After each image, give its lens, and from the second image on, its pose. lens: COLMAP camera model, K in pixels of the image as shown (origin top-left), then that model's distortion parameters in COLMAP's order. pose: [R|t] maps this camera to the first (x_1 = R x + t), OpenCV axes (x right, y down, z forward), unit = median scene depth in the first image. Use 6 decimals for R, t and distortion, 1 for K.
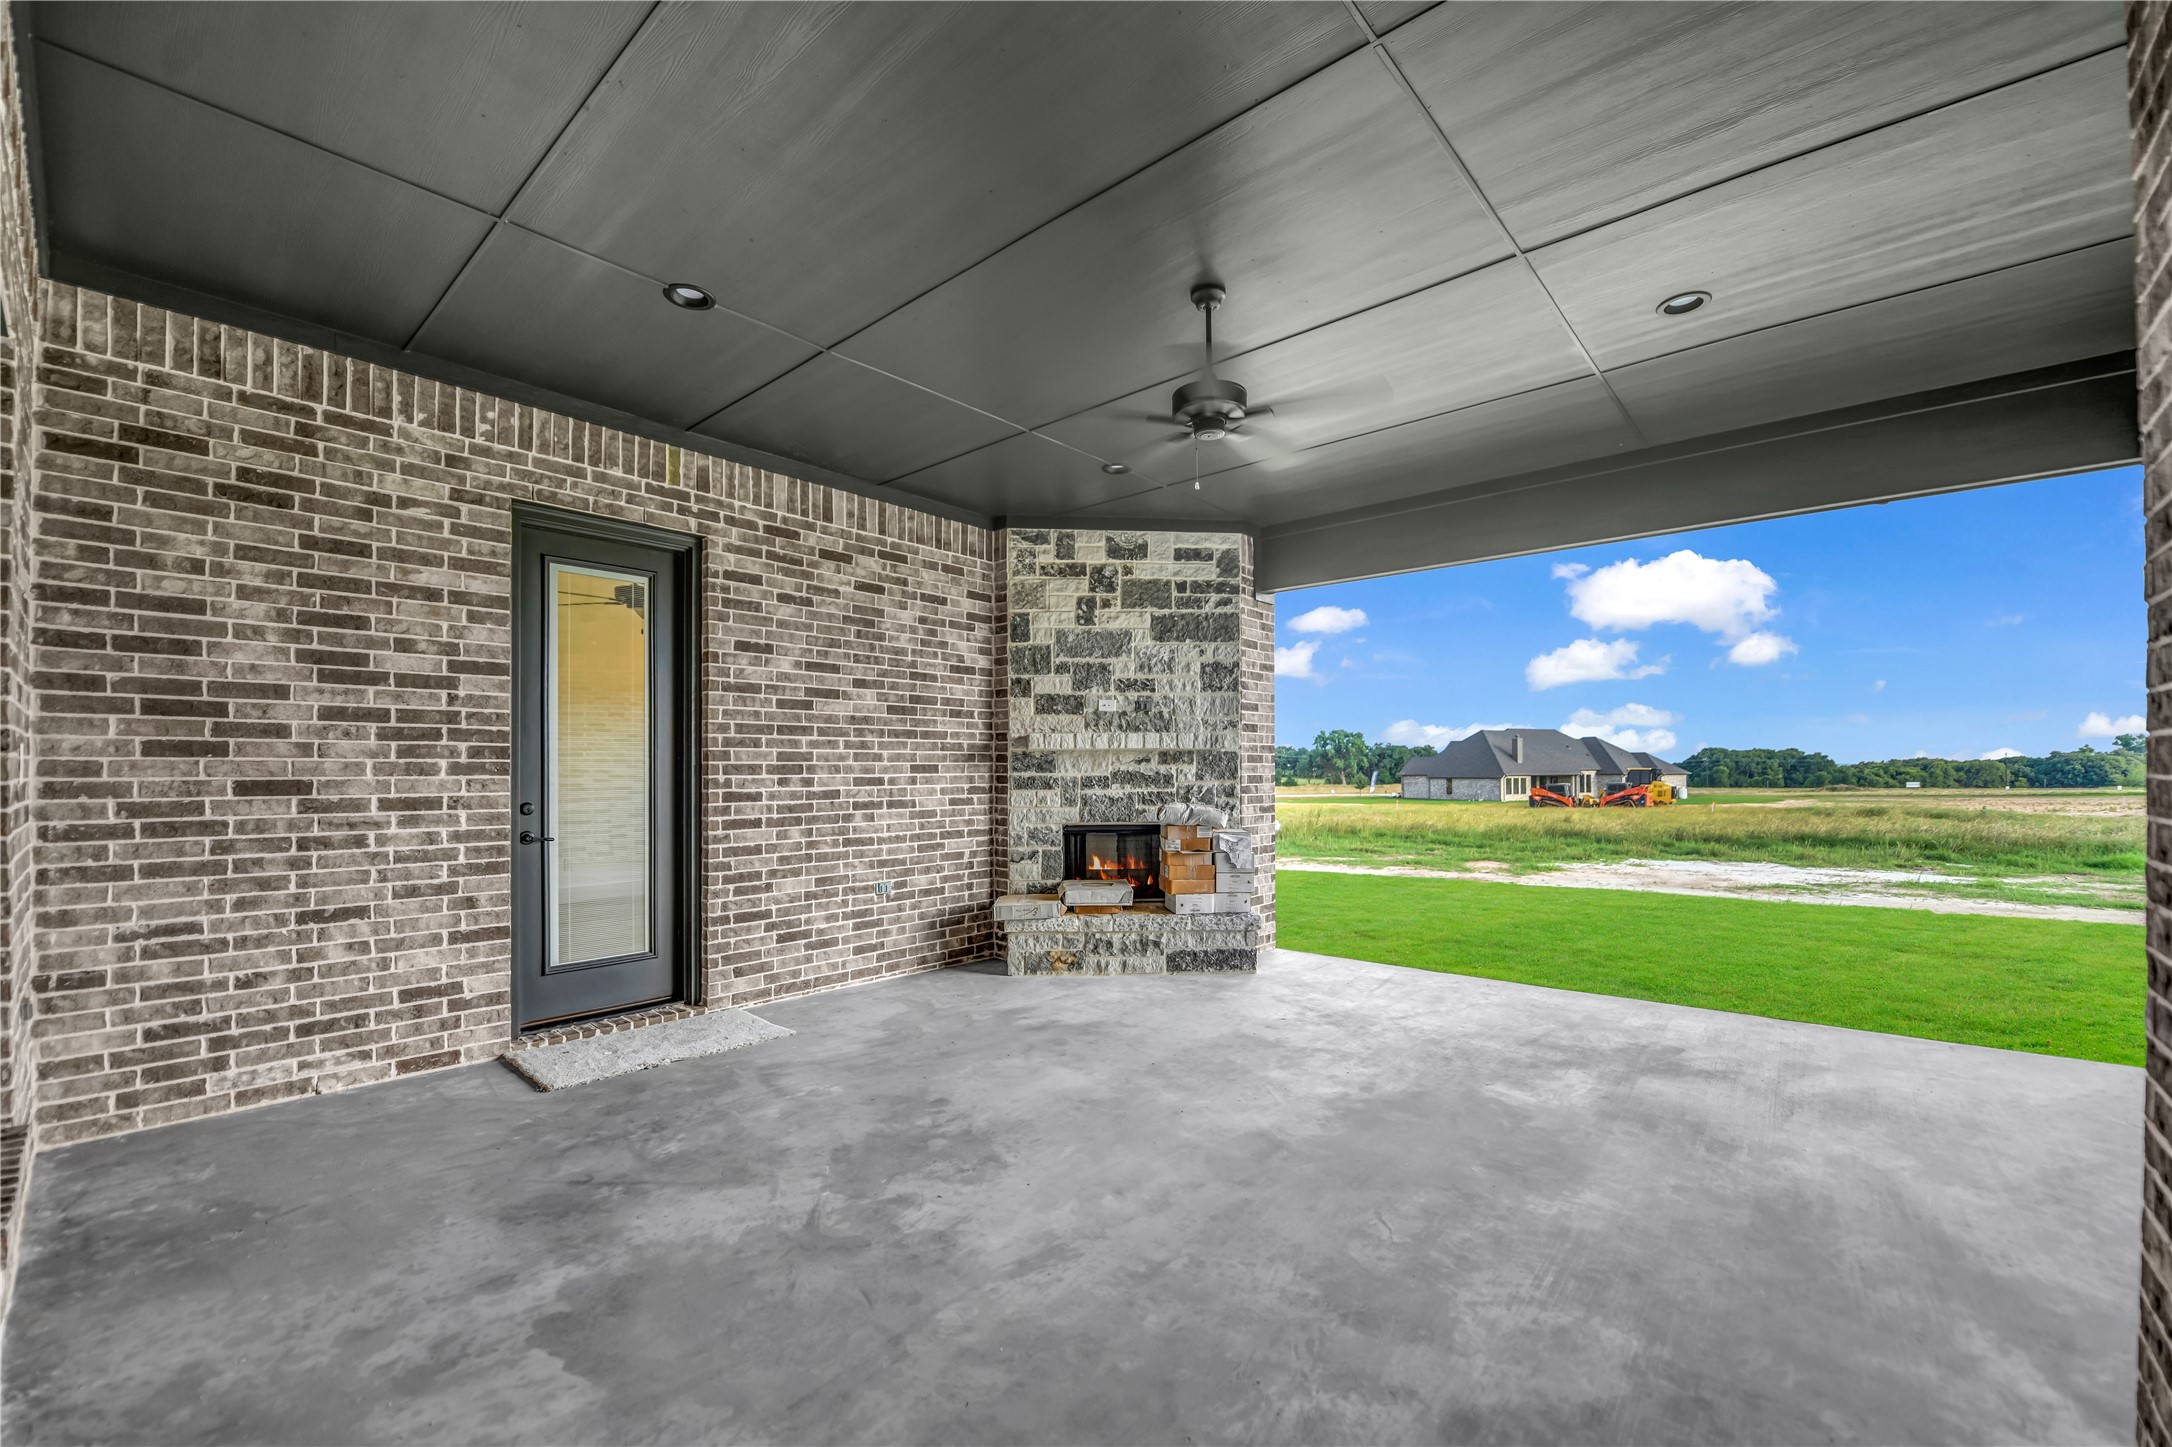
lens RADIAL K [[879.2, 0, 1083.7], [0, 879.2, 767.3], [0, 0, 1]] dist [-0.019921, -0.000219]
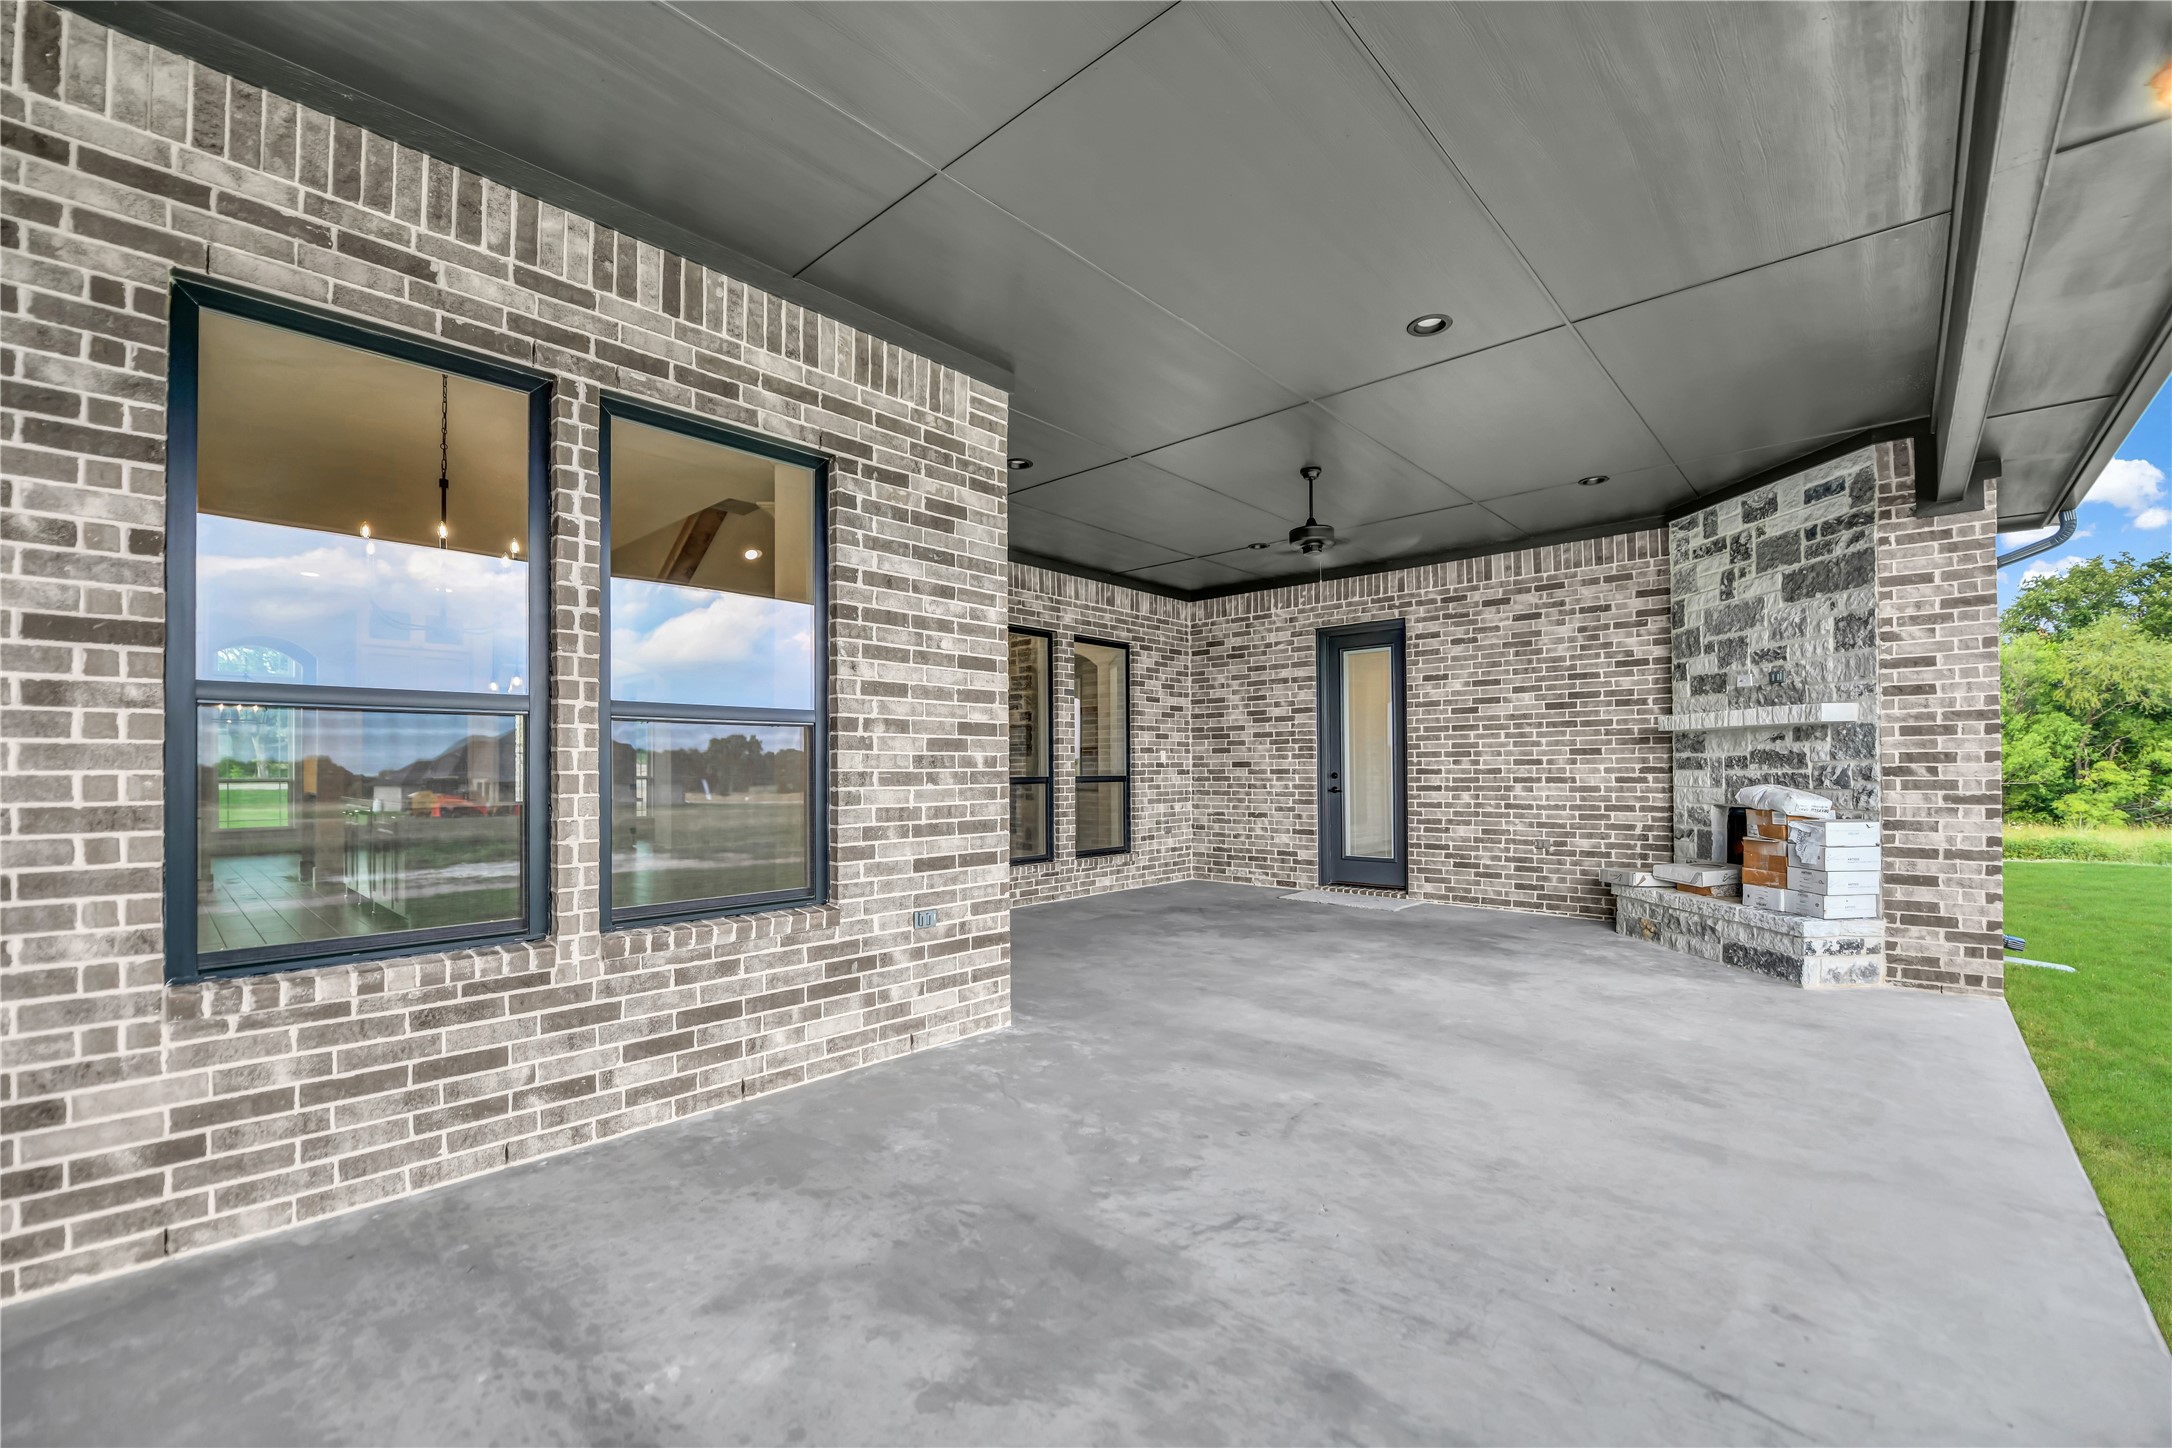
lens RADIAL K [[905.7, 0, 1099.8], [0, 905.7, 747.3], [0, 0, 1]] dist [-0.011433, -0.000354]
pose [[-0.006602, -0.019993, -0.999778, 1.106338], [0.012340, 0.999722, -0.020074, 0.013061], [0.999902, -0.012470, -0.006354, 0.349822]]
